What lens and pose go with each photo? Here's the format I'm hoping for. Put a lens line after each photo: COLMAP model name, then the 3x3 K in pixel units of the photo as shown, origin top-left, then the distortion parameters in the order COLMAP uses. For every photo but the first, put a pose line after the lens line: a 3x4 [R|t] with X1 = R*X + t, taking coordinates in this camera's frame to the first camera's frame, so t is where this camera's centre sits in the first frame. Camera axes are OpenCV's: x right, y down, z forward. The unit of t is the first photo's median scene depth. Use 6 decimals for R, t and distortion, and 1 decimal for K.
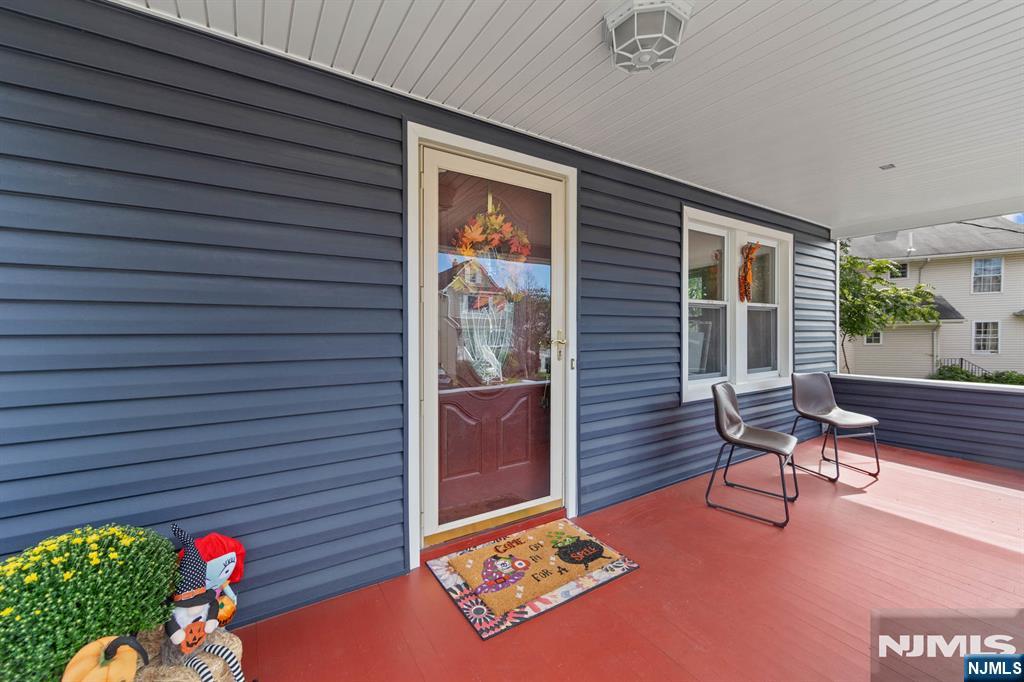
lens RADIAL K [[408.7, 0, 511.9], [0, 408.7, 339.2], [0, 0, 1]] dist [-0.008944, -0.000120]
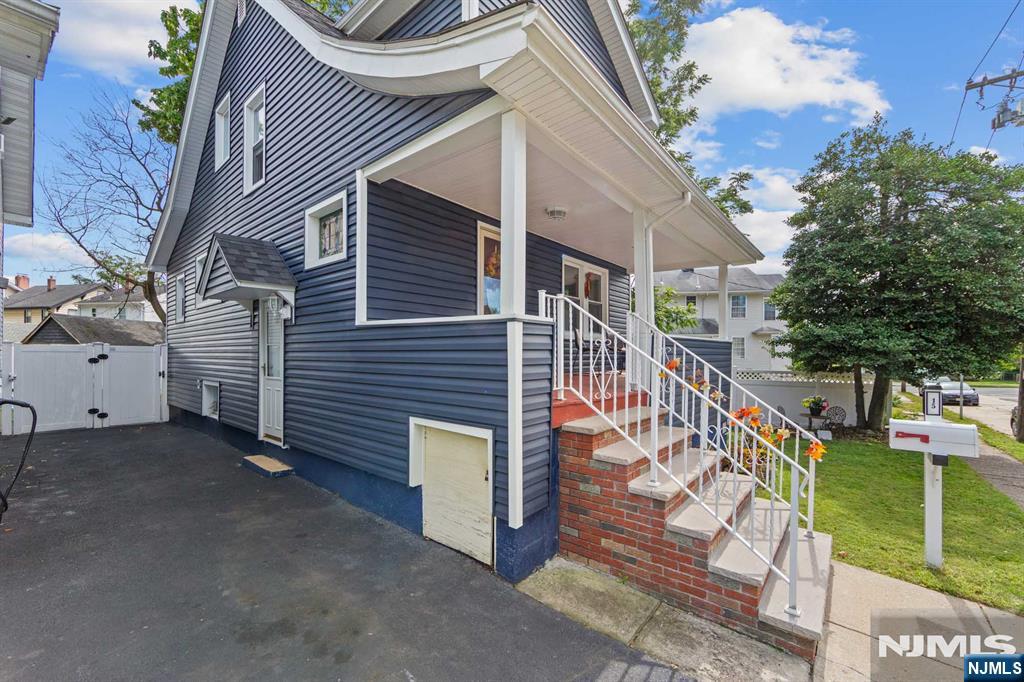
lens RADIAL K [[408.7, 0, 515.0], [0, 408.7, 356.3], [0, 0, 1]] dist [-0.008944, -0.000120]
pose [[0.952681, 0.011888, 0.303740, -0.503167], [-0.009533, 0.999912, -0.009237, 0.262150], [-0.303823, 0.005905, 0.952710, -1.059462]]
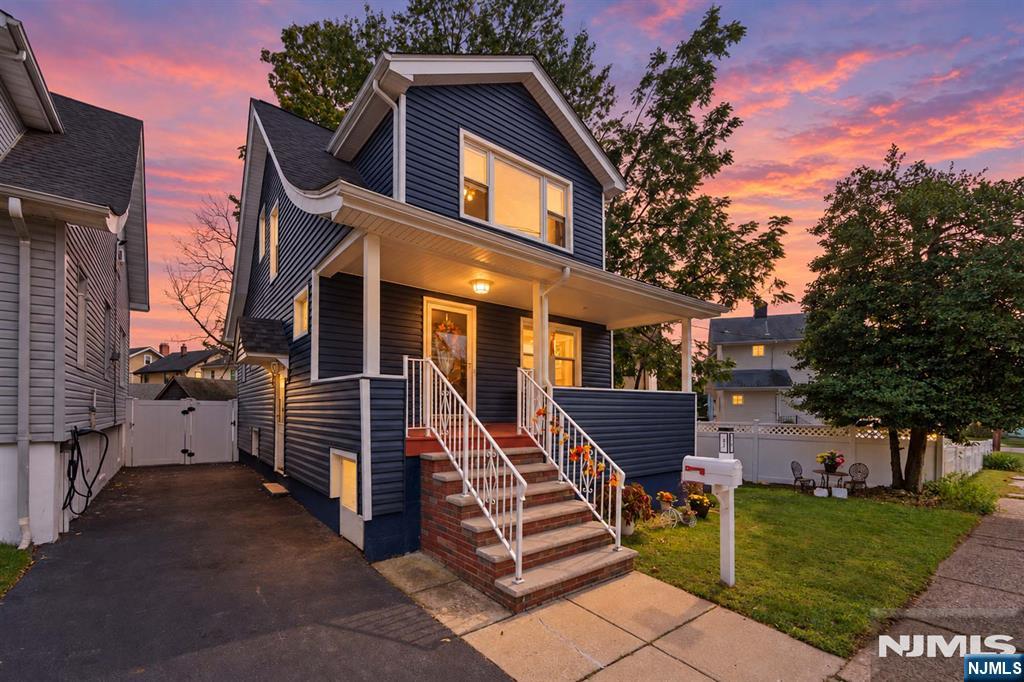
lens RADIAL K [[426.3, 0, 517.1], [0, 426.3, 407.8], [0, 0, 1]] dist [-0.013940, 0.000032]
pose [[0.993590, 0.013116, 0.112279, 0.087561], [-0.011123, 0.999770, -0.018362, 0.288892], [-0.112494, 0.016995, 0.993507, -1.603738]]
